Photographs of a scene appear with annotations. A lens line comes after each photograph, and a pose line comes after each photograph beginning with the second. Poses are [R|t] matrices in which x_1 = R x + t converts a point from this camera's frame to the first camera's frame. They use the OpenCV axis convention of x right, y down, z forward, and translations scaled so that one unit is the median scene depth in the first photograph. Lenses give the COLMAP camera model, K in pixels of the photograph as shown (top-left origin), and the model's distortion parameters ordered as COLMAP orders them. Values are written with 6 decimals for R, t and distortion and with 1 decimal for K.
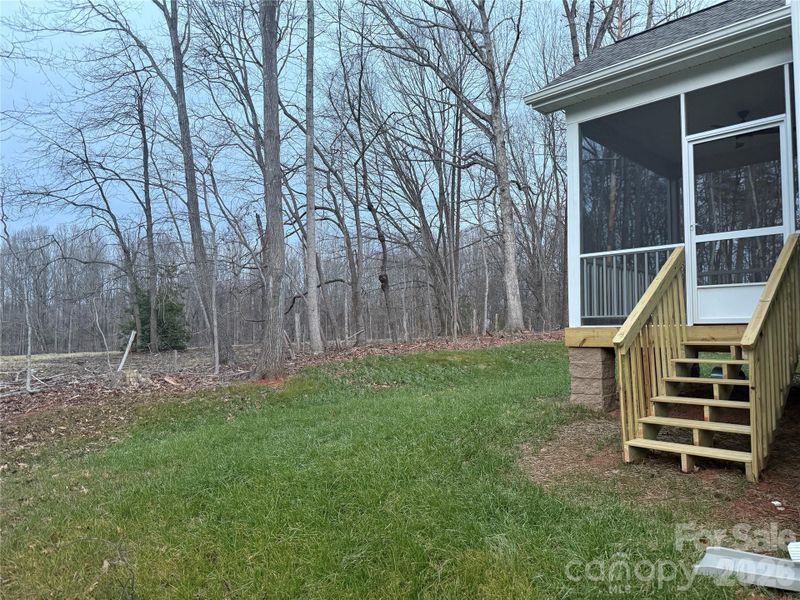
lens RADIAL K [[559.8, 0, 390.0], [0, 559.8, 298.0], [0, 0, 1]] dist [-0.000773, -0.005966]
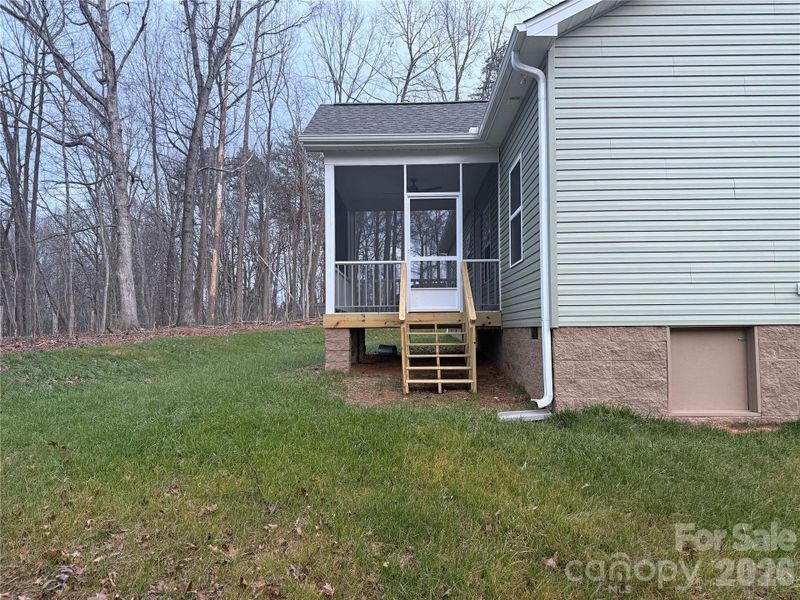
lens RADIAL K [[554.3, 0, 400.0], [0, 554.3, 300.0], [0, 0, 1]] dist [0.062949, -0.083529]
pose [[0.709204, 0.034224, 0.704172, -0.513434], [-0.034230, 0.999315, -0.014093, 0.031421], [-0.704172, -0.014109, 0.709890, -0.088644]]
